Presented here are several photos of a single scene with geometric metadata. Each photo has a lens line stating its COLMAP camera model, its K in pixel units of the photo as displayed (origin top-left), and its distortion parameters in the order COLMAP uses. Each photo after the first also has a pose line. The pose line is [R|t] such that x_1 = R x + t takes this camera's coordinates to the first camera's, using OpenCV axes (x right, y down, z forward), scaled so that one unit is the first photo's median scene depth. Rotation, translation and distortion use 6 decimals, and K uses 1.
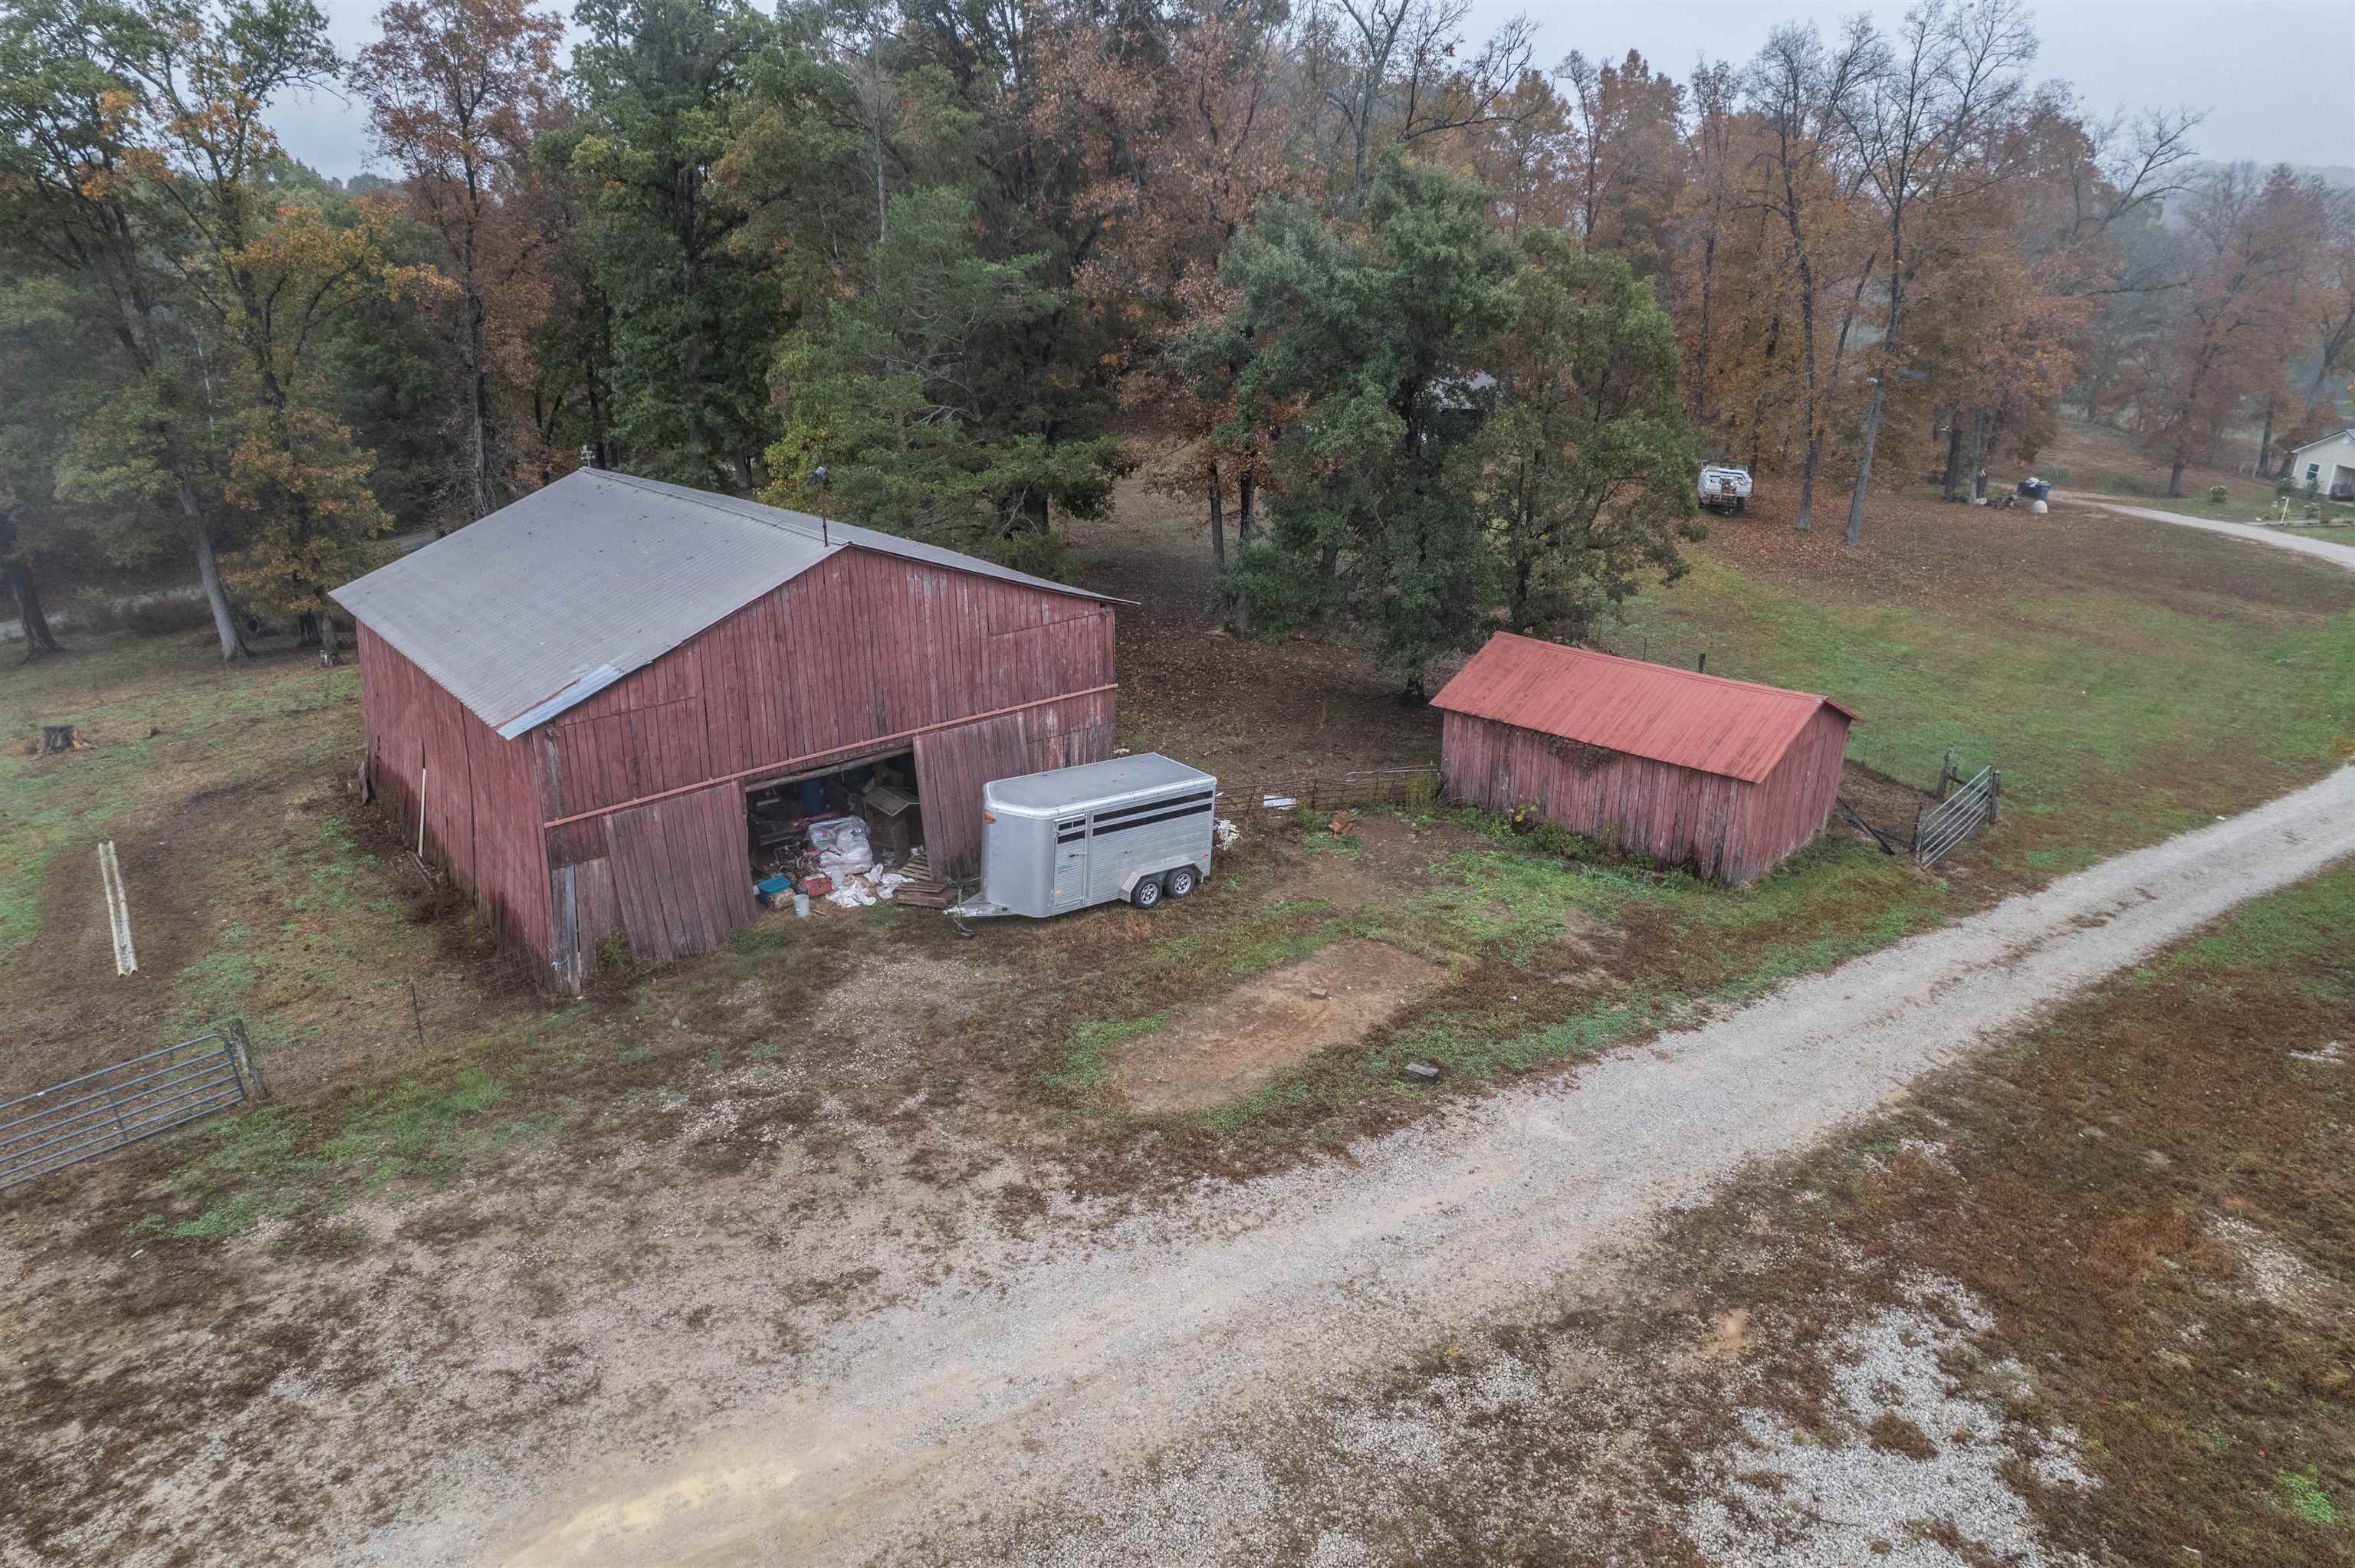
lens RADIAL K [[1516.7, 0, 1177.5], [0, 1516.7, 784.0], [0, 0, 1]] dist [-0.085349, 0.078473]
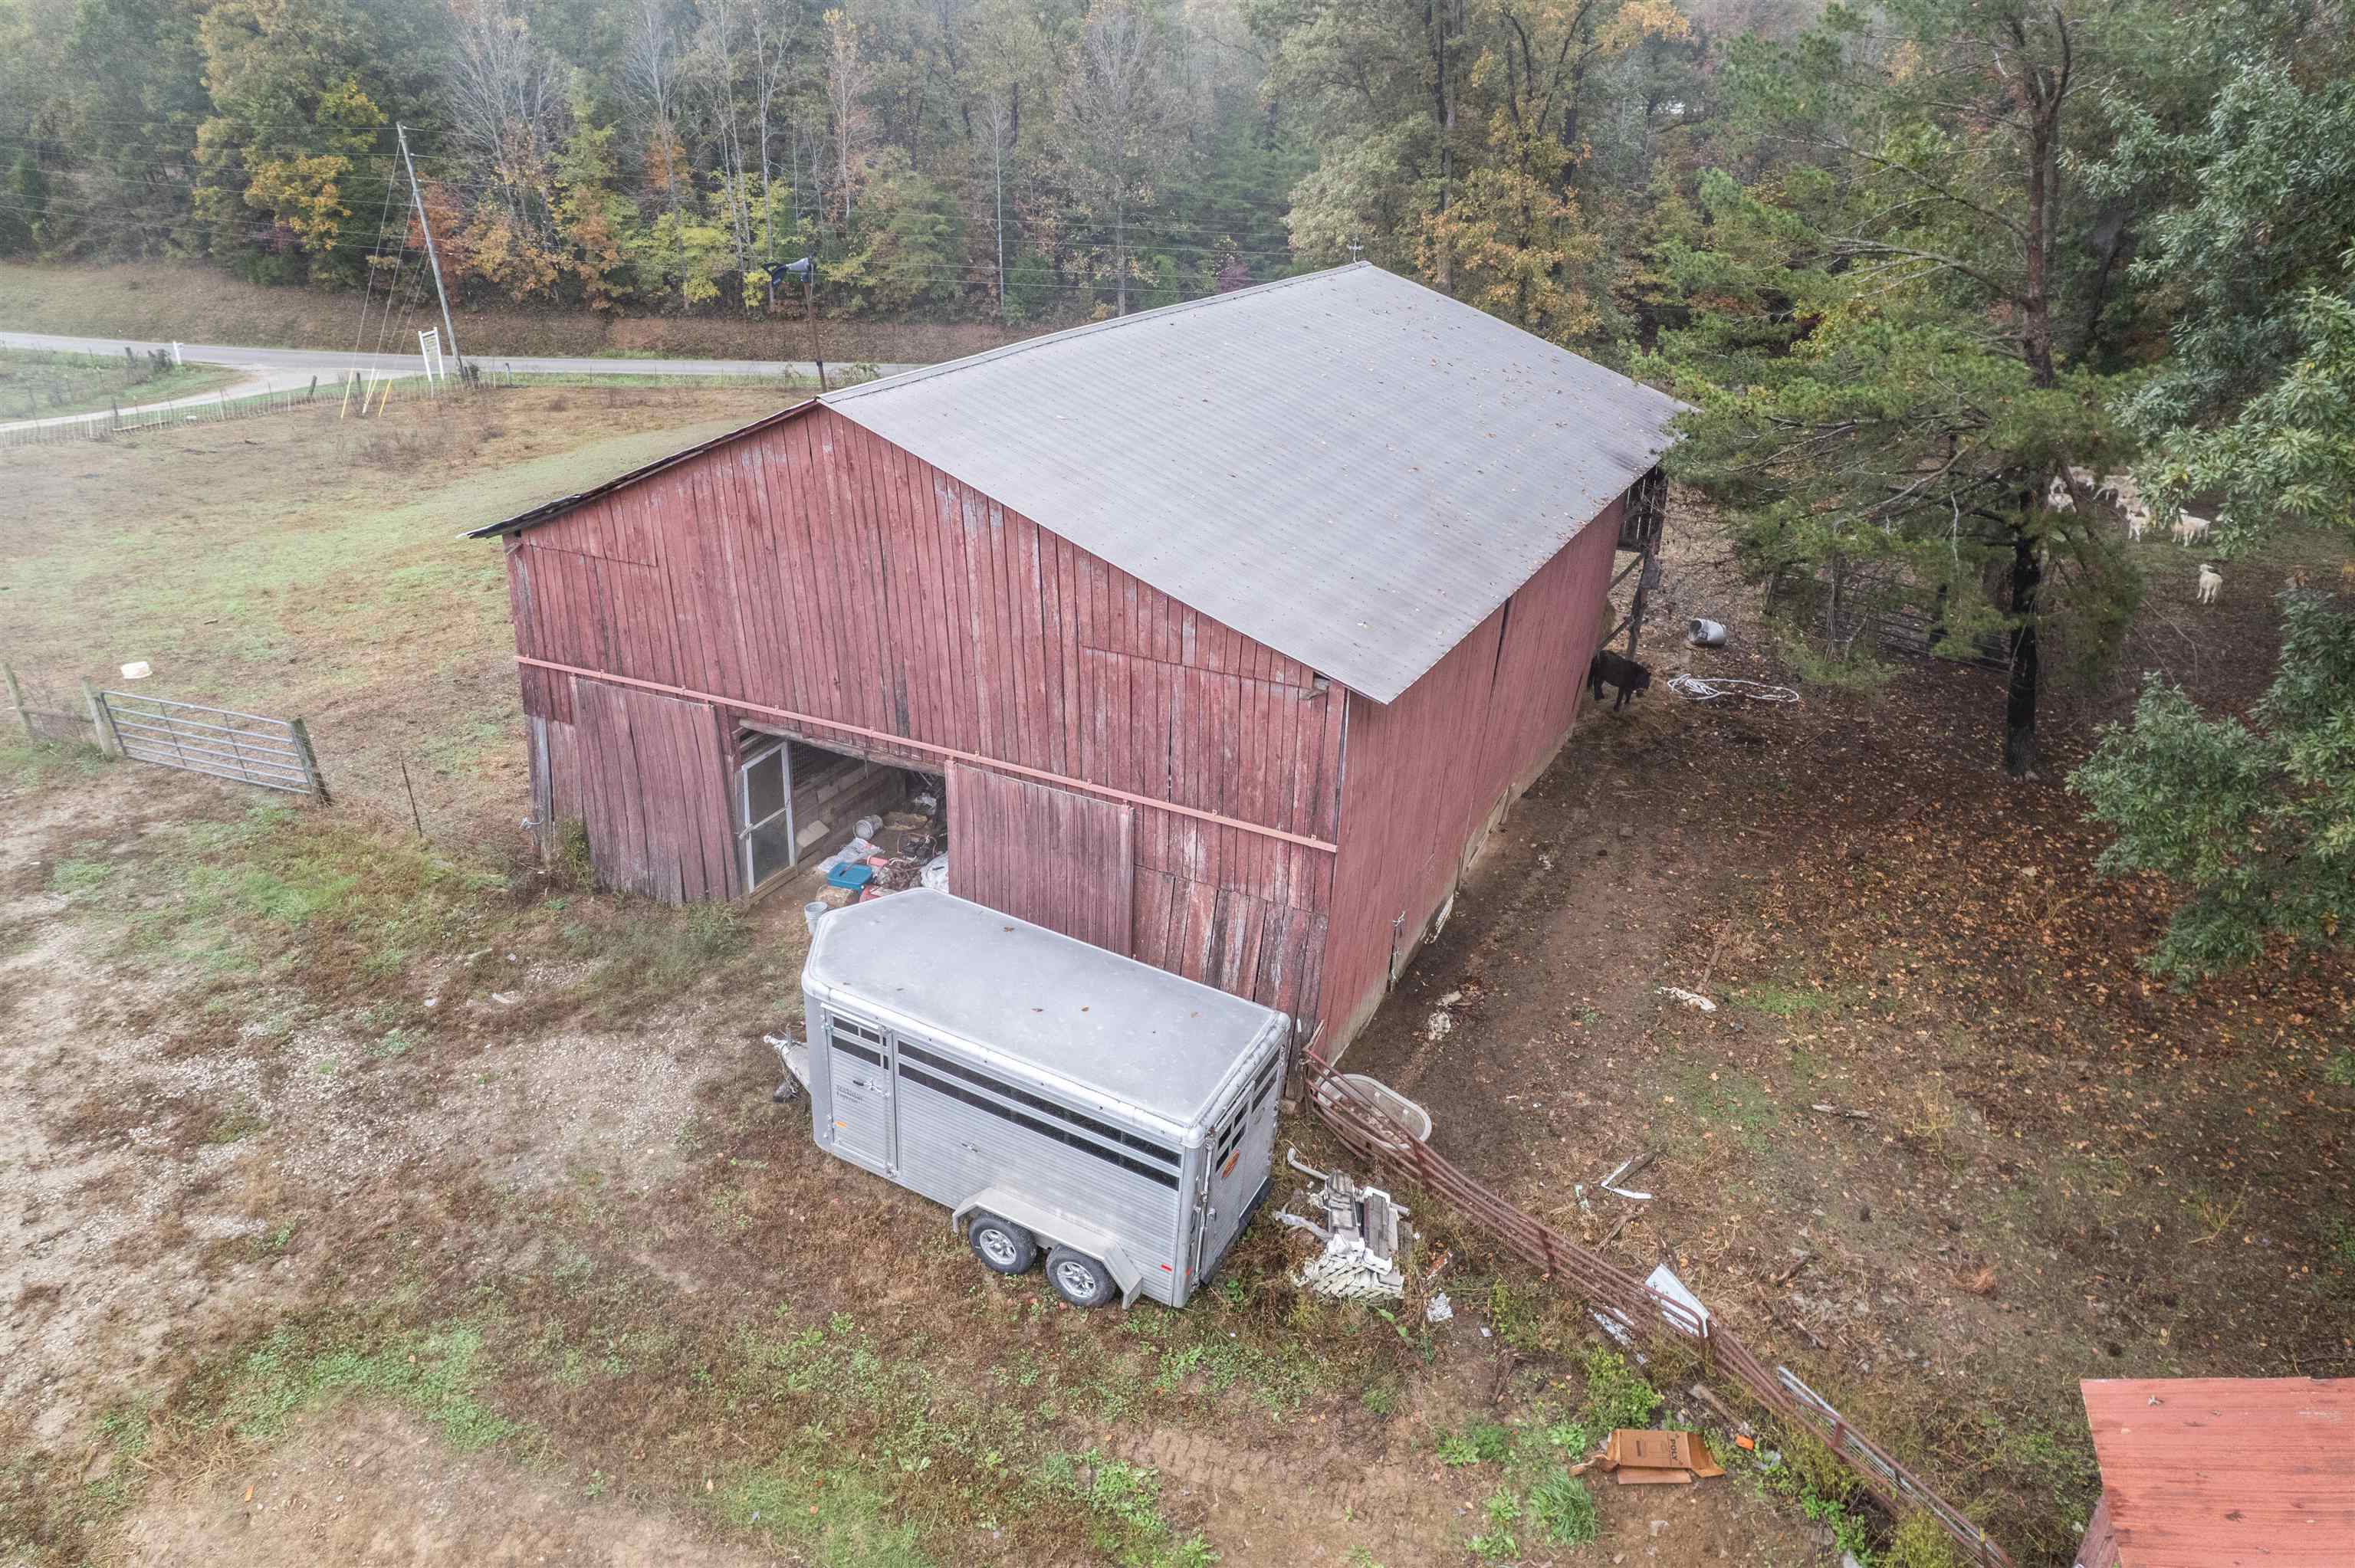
lens RADIAL K [[1516.7, 0, 1177.5], [0, 1516.7, 784.0], [0, 0, 1]] dist [-0.085349, 0.078473]
pose [[0.387202, 0.409853, -0.825890, 0.435108], [-0.318354, 0.900104, 0.297428, -0.283877], [0.865289, 0.147761, 0.479000, 1.017331]]
